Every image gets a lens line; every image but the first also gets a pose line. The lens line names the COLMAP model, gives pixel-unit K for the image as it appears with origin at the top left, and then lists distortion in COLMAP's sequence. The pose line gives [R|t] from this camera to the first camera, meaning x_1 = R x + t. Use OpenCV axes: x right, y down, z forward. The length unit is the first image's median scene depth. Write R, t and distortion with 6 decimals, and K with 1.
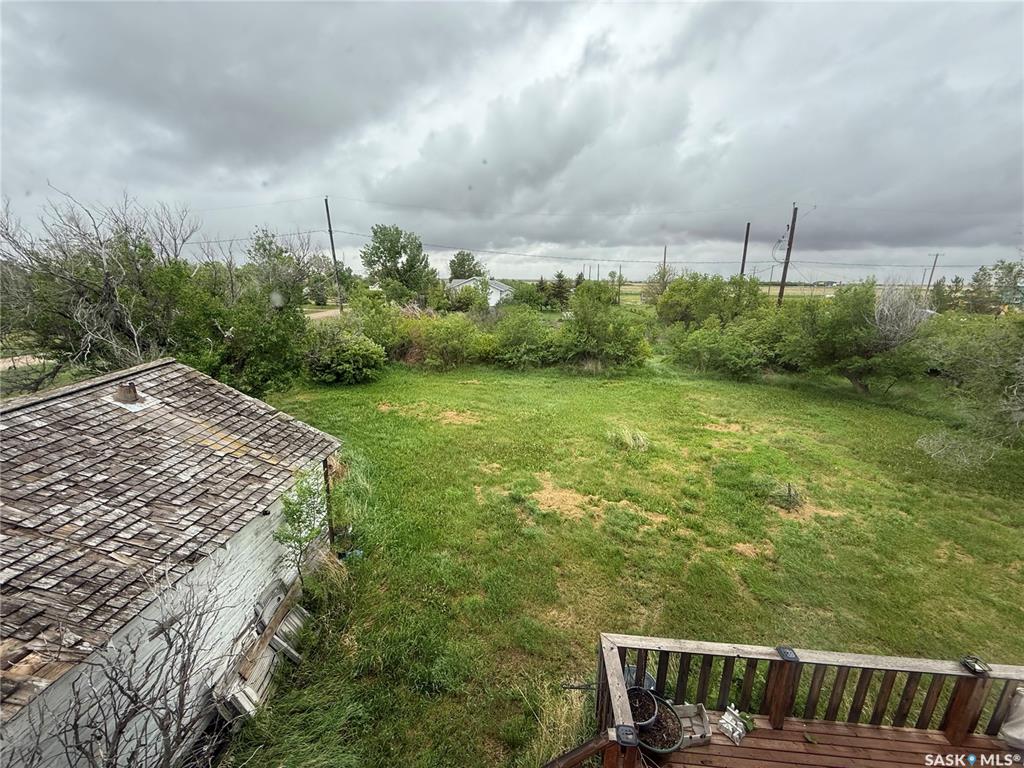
lens RADIAL K [[410.1, 0, 512.0], [0, 410.1, 384.0], [0, 0, 1]] dist [0.000910, 0.000174]
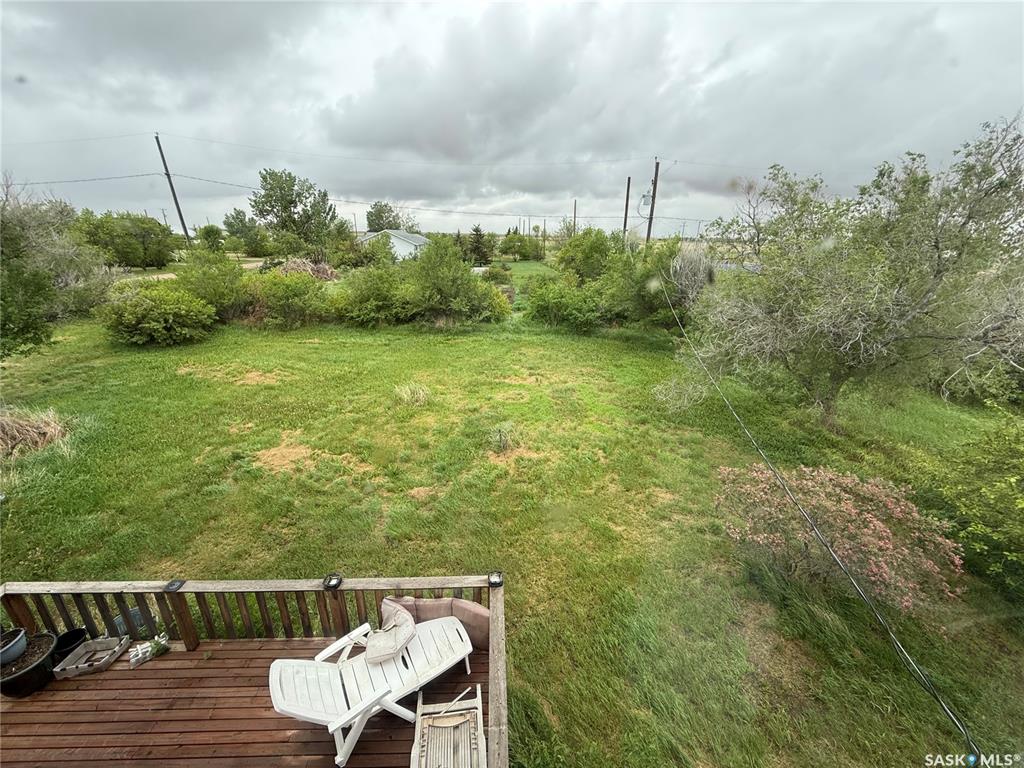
lens RADIAL K [[410.1, 0, 512.0], [0, 410.1, 384.0], [0, 0, 1]] dist [0.000910, 0.000174]
pose [[0.993130, -0.031679, 0.112649, 0.258250], [0.020072, 0.994508, 0.102720, 0.005942], [-0.115284, -0.099753, 0.988311, -0.021619]]
